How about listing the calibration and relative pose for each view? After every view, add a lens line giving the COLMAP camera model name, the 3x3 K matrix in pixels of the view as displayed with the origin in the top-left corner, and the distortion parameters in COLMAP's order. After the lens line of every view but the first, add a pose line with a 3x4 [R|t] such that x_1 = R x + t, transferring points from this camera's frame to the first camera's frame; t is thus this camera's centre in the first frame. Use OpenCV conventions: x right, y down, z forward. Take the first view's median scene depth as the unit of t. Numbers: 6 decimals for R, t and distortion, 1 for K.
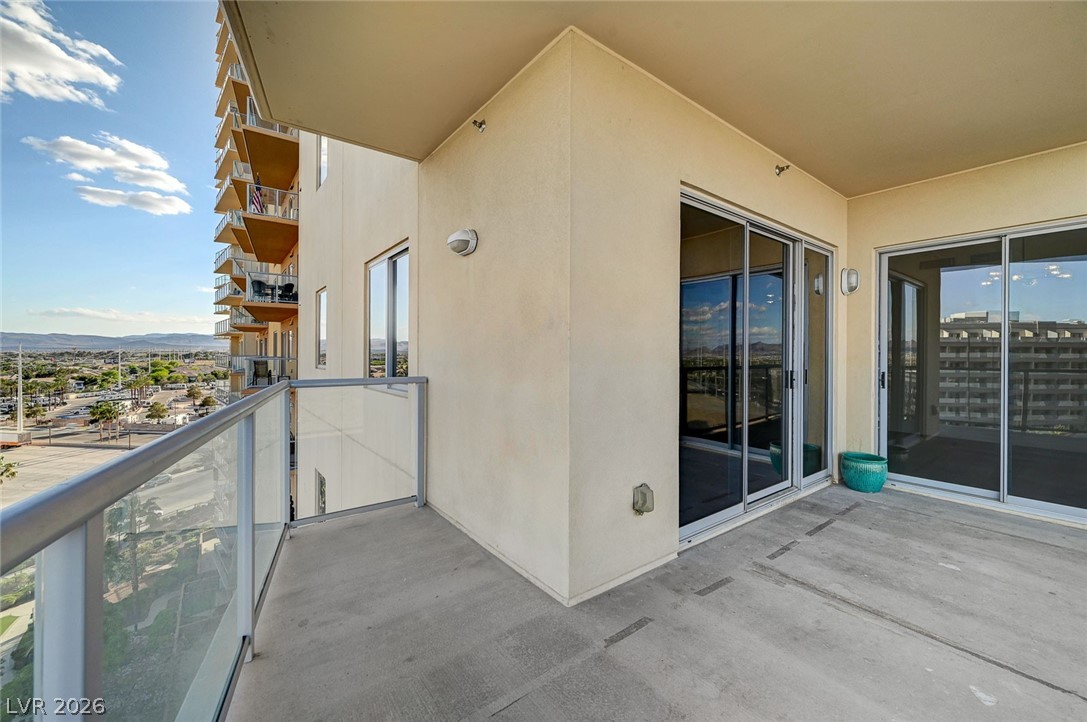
lens RADIAL K [[428.8, 0, 545.7], [0, 428.8, 357.8], [0, 0, 1]] dist [0.001764, -0.000489]
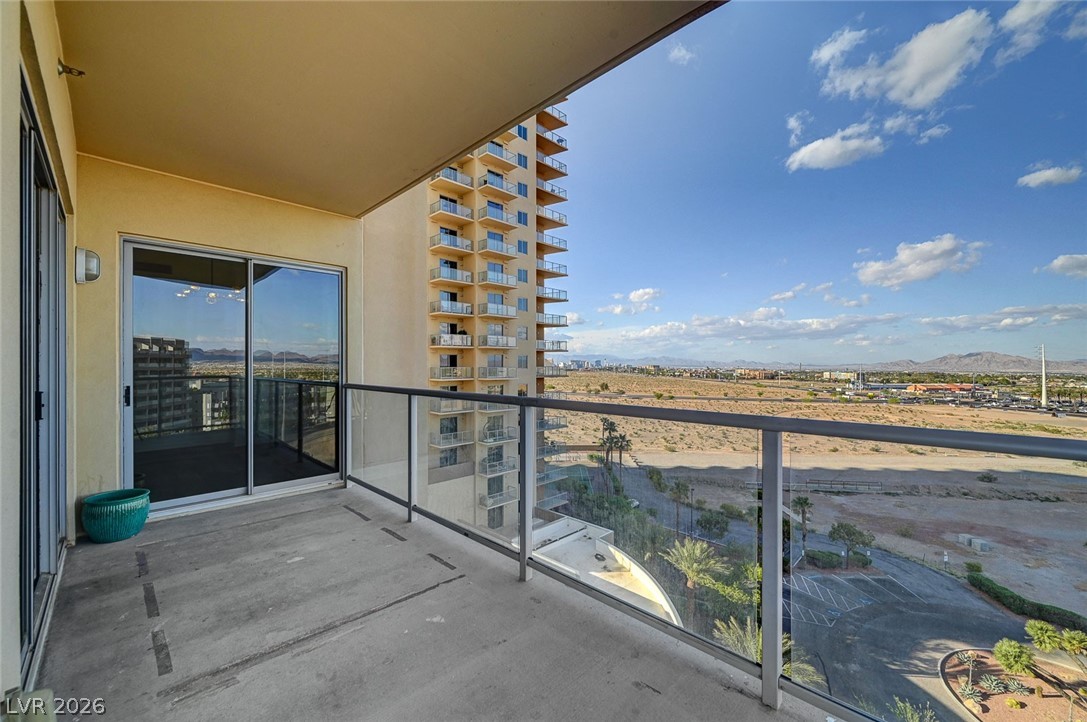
lens RADIAL K [[428.8, 0, 546.3], [0, 428.8, 362.4], [0, 0, 1]] dist [0.001764, -0.000489]
pose [[-0.142736, -0.000829, 0.989760, -0.204706], [0.008185, 0.999964, 0.002018, -0.010030], [-0.989727, 0.008389, -0.142725, 0.472777]]
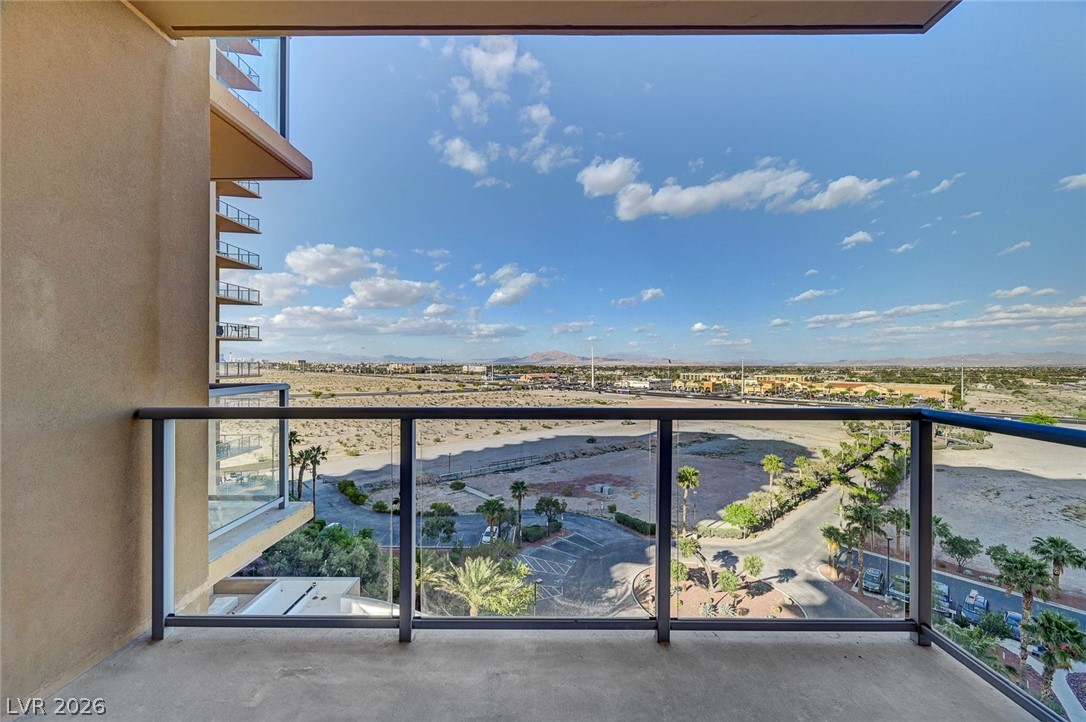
lens RADIAL K [[428.4, 0, 548.0], [0, 428.4, 355.9], [0, 0, 1]] dist [0.001764, -0.000489]
pose [[-0.793148, -0.001869, 0.609026, 2.844297], [-0.000761, 0.999998, 0.002079, -0.006579], [-0.609029, 0.001185, -0.793147, 1.808472]]
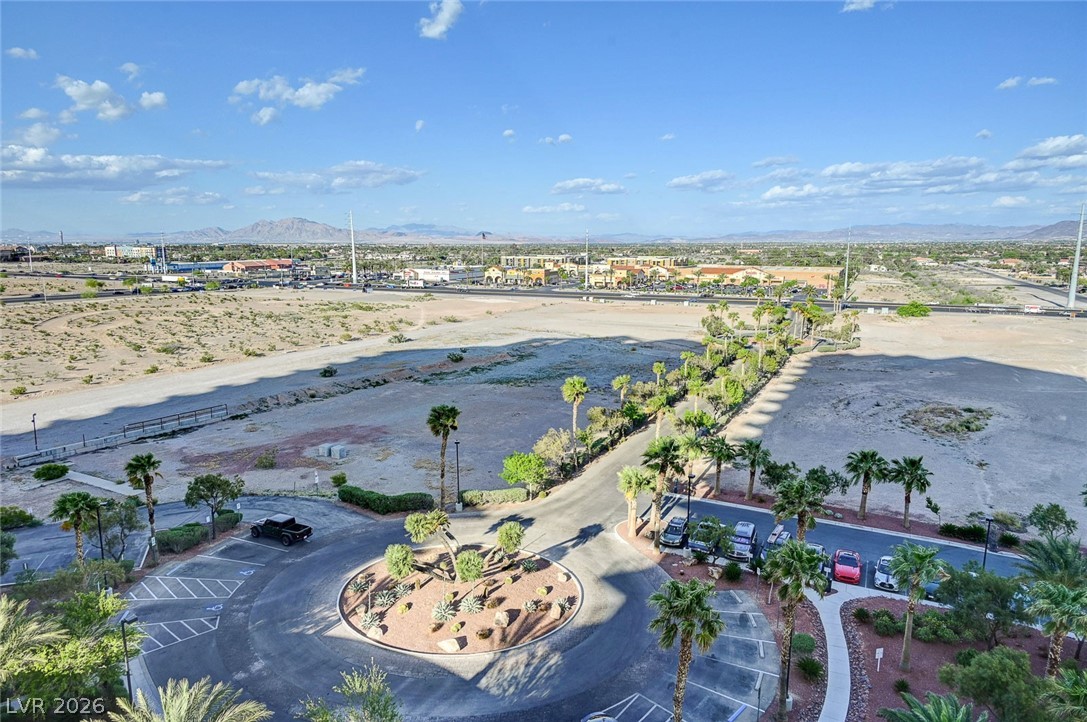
lens RADIAL K [[711.5, 0, 540.7], [0, 711.5, 355.5], [0, 0, 1]] dist [-0.006224, -0.001688]
pose [[-0.953847, -0.056537, 0.294924, 1.104080], [-0.003016, 0.983871, 0.178853, -0.017059], [-0.300279, 0.169708, -0.938633, 0.815703]]
